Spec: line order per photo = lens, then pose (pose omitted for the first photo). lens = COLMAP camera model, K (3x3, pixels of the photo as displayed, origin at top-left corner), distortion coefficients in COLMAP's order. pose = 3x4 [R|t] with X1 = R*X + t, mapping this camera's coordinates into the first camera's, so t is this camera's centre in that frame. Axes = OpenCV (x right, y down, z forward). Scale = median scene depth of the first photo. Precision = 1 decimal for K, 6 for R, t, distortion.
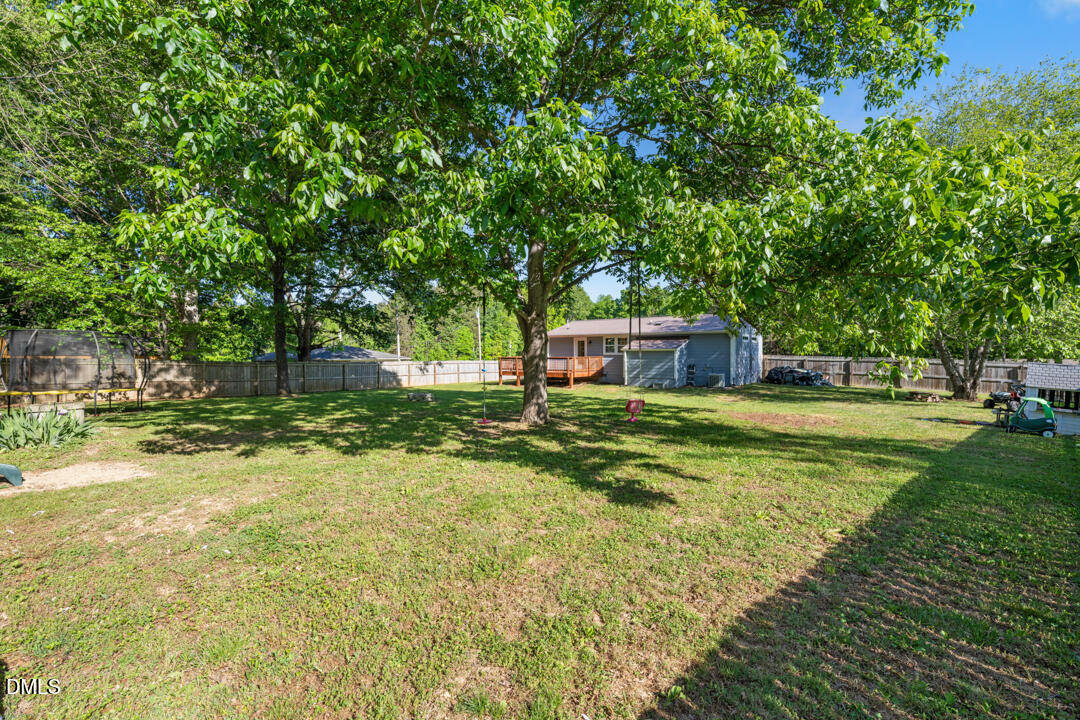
lens RADIAL K [[469.2, 0, 539.3], [0, 469.2, 350.8], [0, 0, 1]] dist [-0.000171, -0.000110]
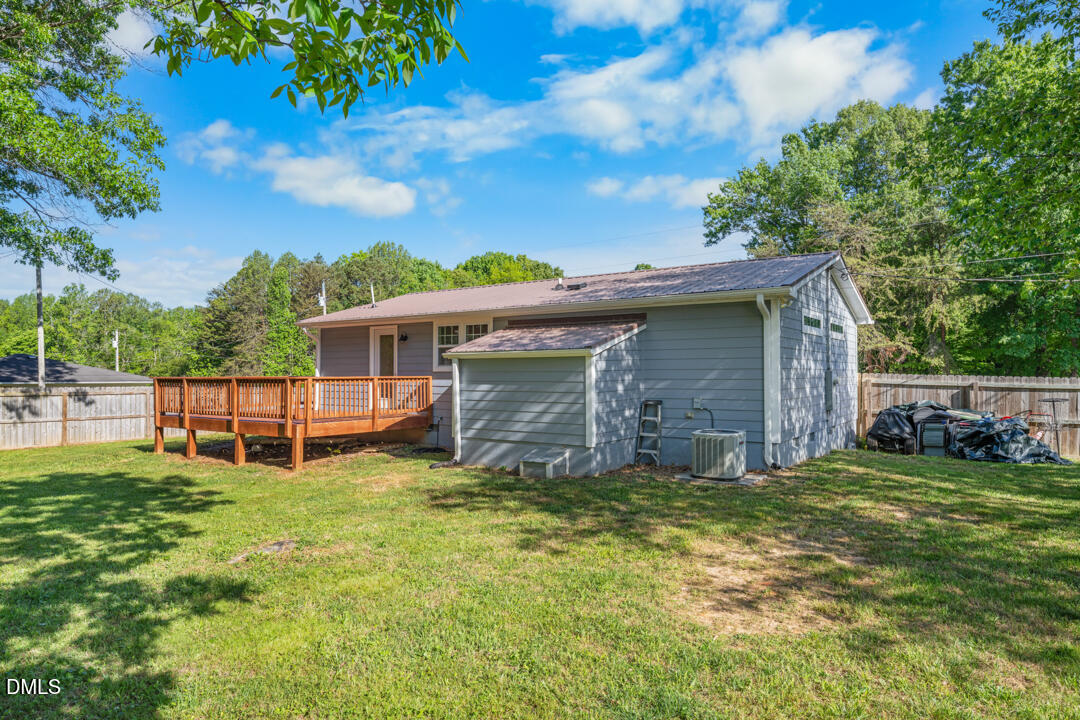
lens RADIAL K [[702.1, 0, 540.0], [0, 702.1, 360.0], [0, 0, 1]] dist [-0.000950, -0.000041]
pose [[0.999505, 0.001442, 0.031419, 0.208389], [-0.000983, 0.999893, -0.014604, 0.007530], [-0.031436, 0.014566, 0.999400, 0.458496]]
